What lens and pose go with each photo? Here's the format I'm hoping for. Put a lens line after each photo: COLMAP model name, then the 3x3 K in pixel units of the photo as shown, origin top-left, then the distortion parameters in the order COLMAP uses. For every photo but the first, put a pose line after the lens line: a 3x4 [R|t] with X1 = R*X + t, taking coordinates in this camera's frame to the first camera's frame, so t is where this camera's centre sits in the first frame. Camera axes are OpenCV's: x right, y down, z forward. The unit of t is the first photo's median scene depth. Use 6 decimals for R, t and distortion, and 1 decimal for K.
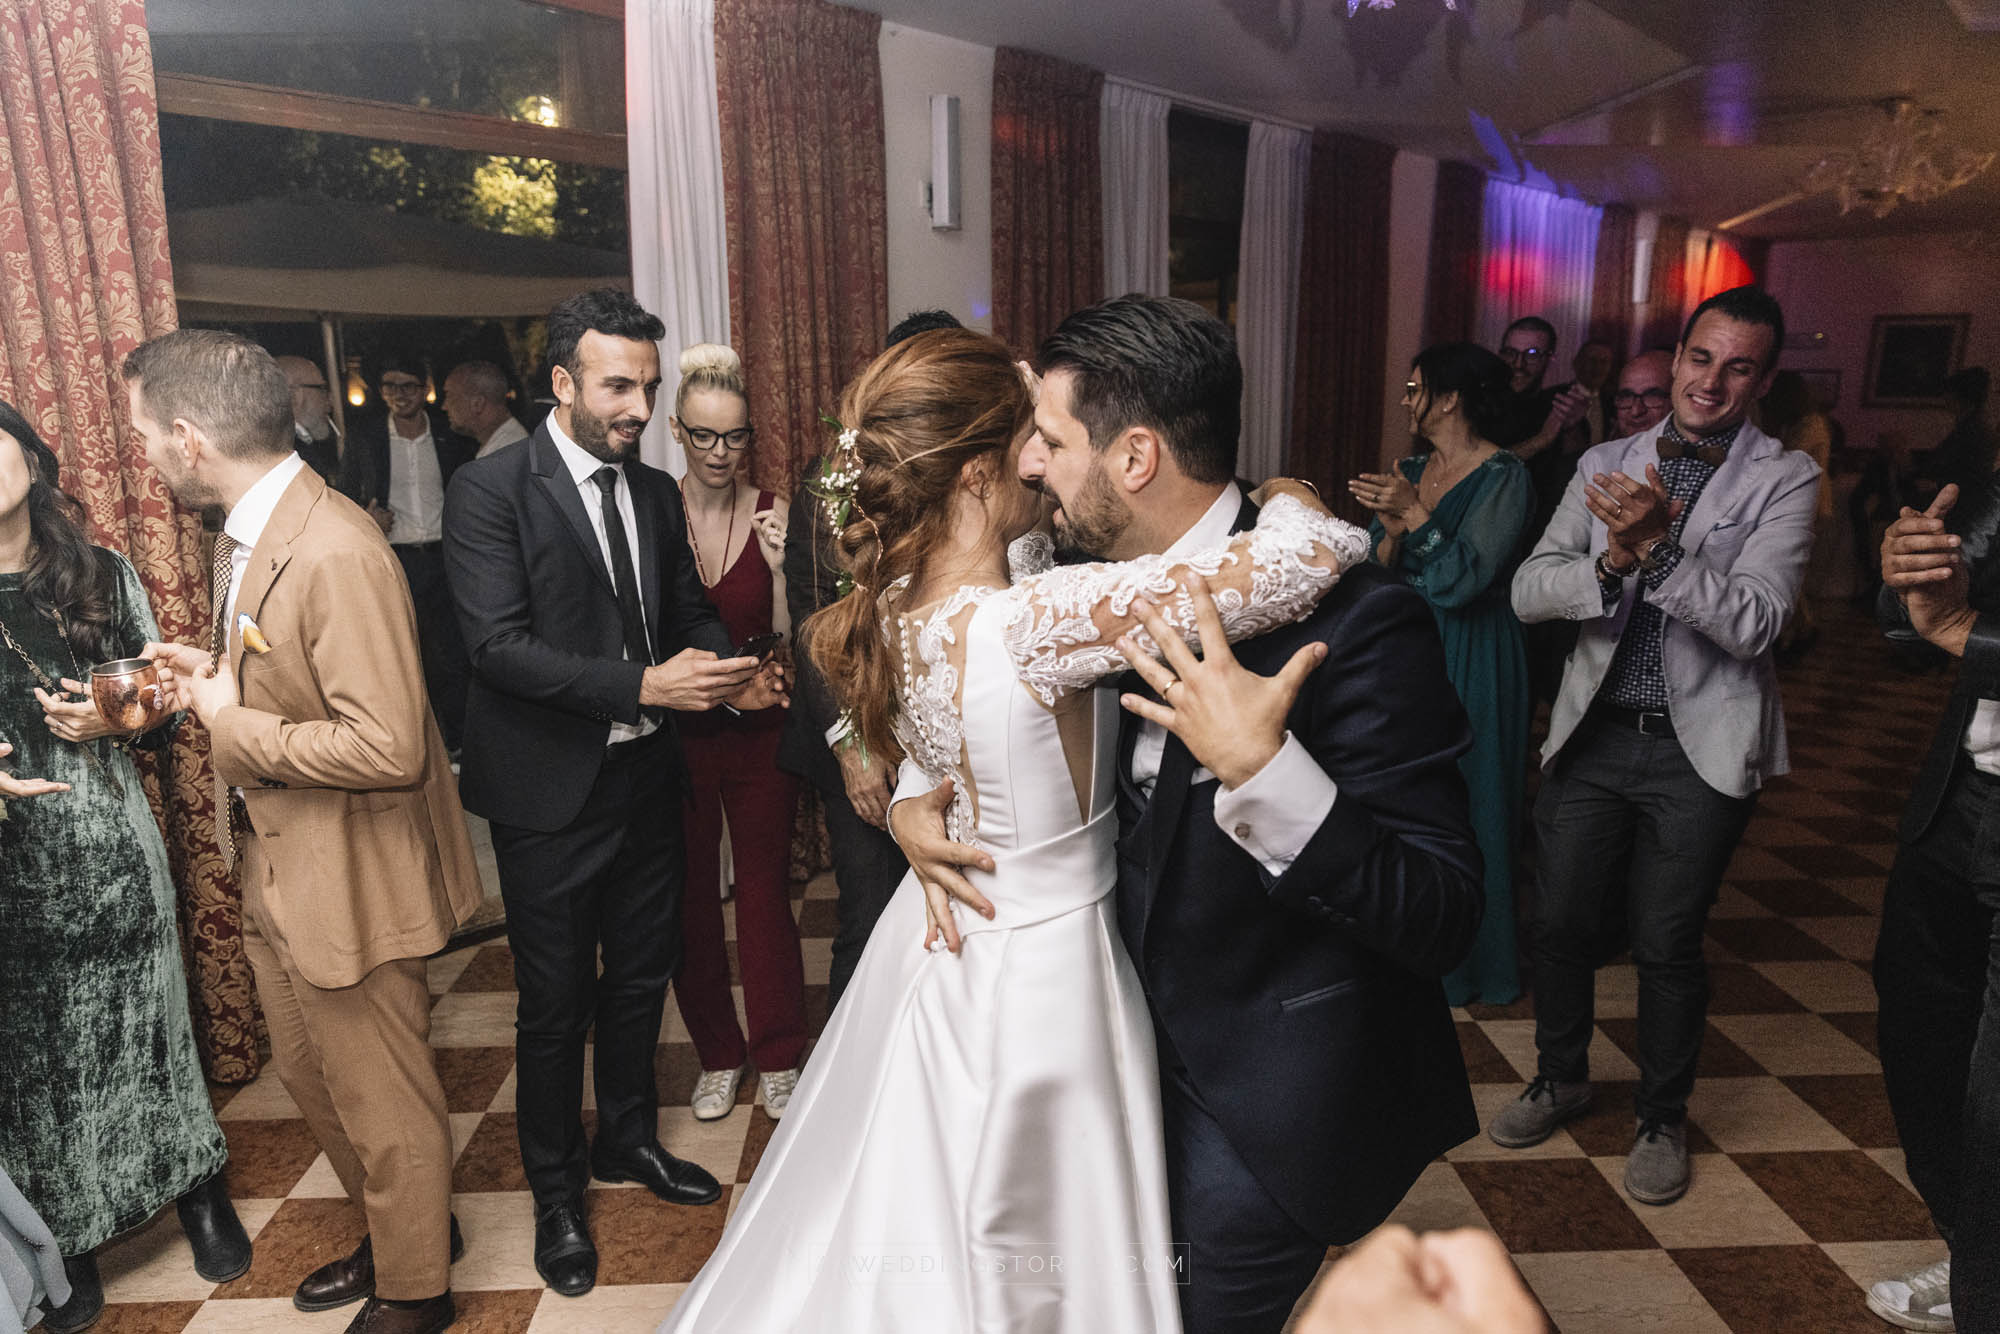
lens RADIAL K [[1352.8, 0, 1009.5], [0, 1352.8, 698.6], [0, 0, 1]] dist [0.007227, 0.012177]
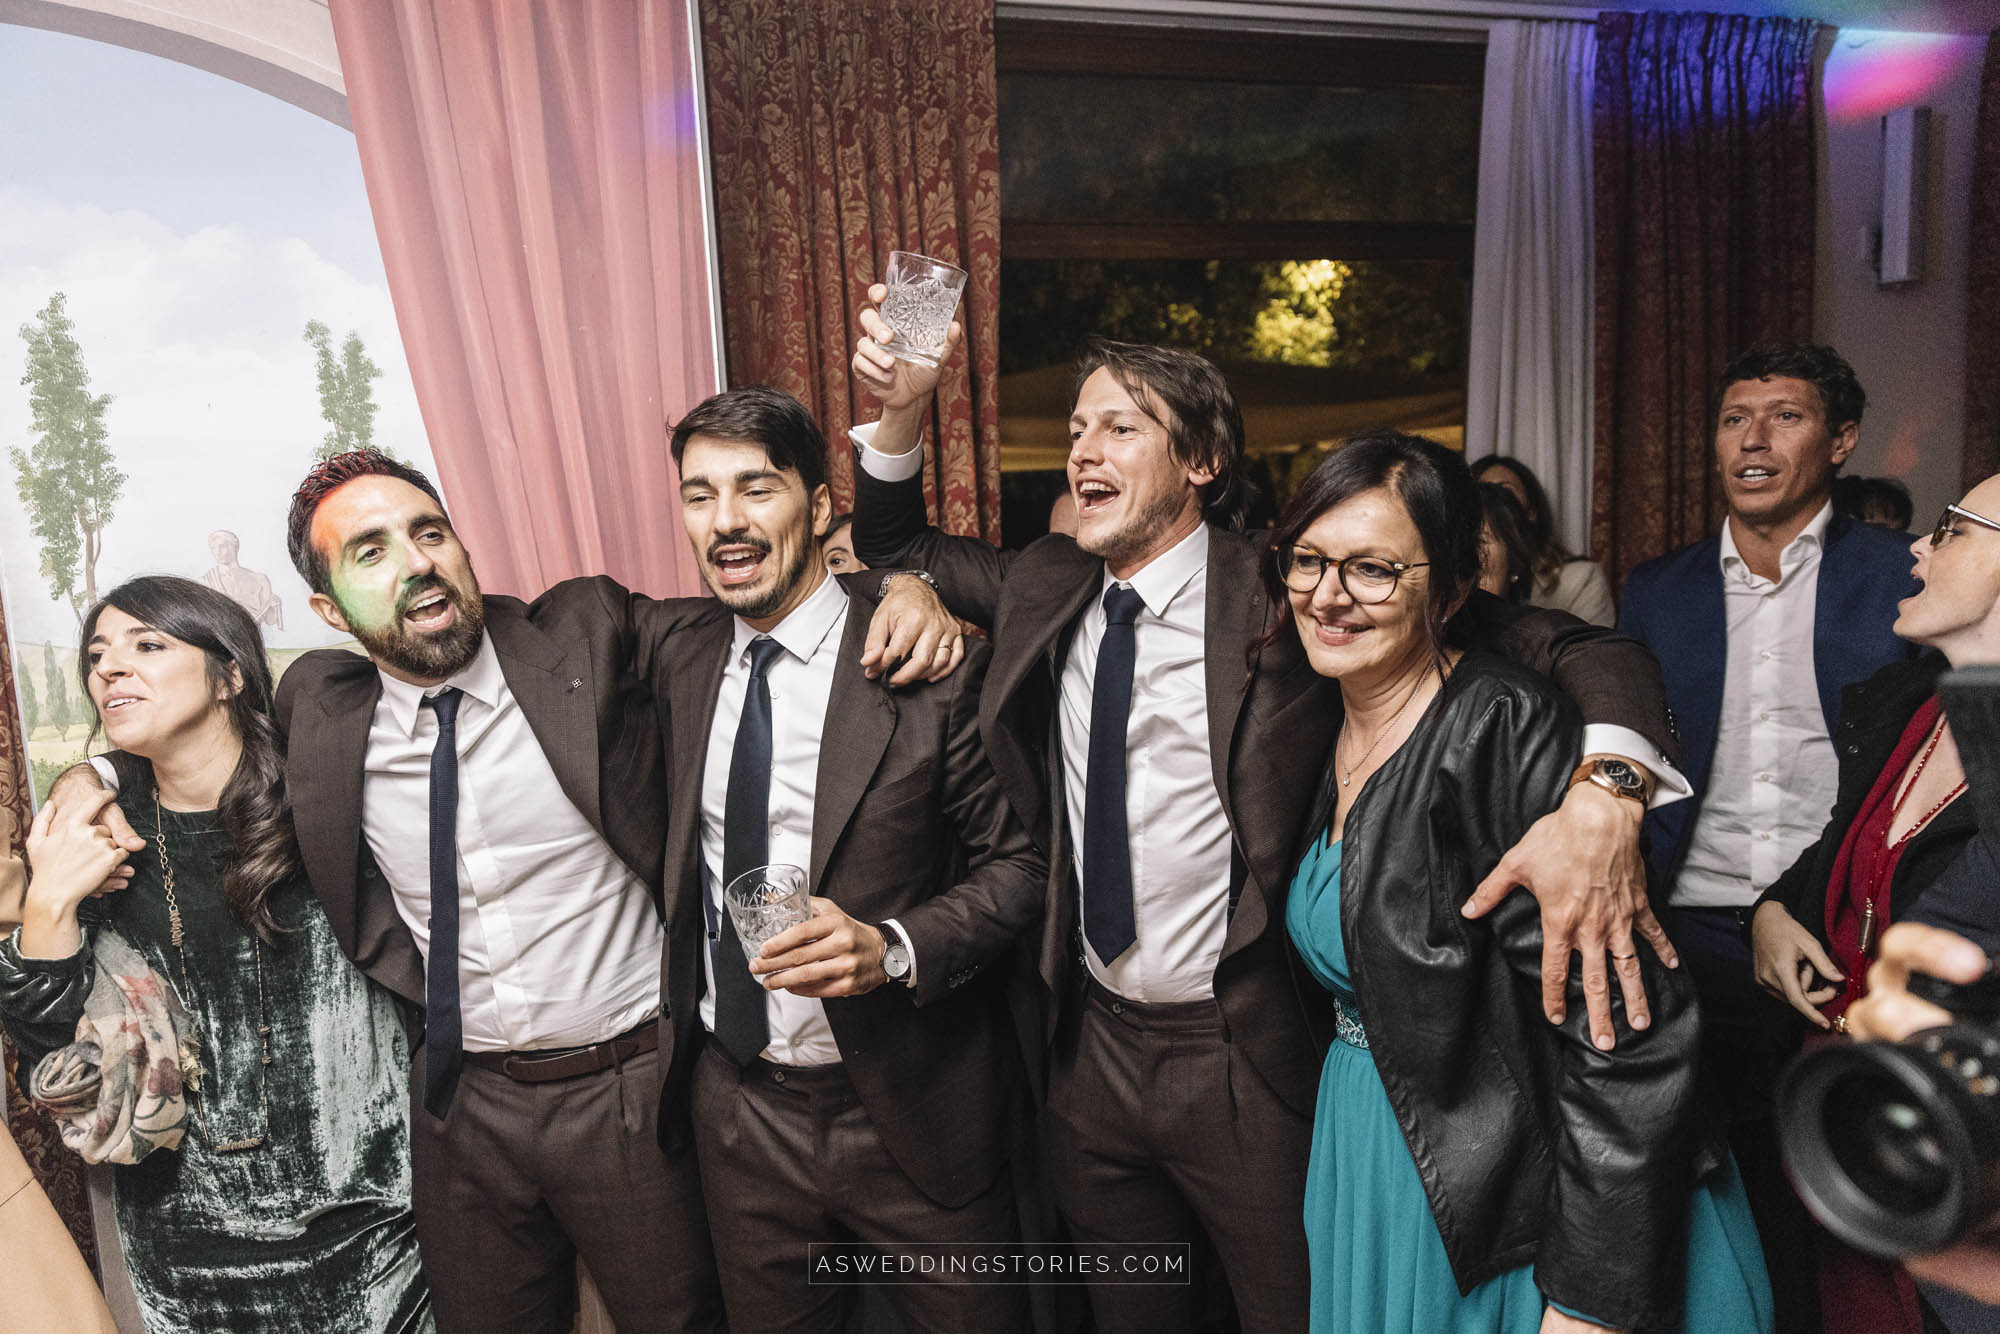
lens RADIAL K [[1352.8, 0, 1009.5], [0, 1352.8, 698.6], [0, 0, 1]] dist [0.007227, 0.012177]
pose [[0.861793, 0.027542, -0.506511, -0.095776], [-0.072646, 0.994933, -0.069501, -0.040192], [0.502031, 0.096692, 0.859428, 0.160018]]
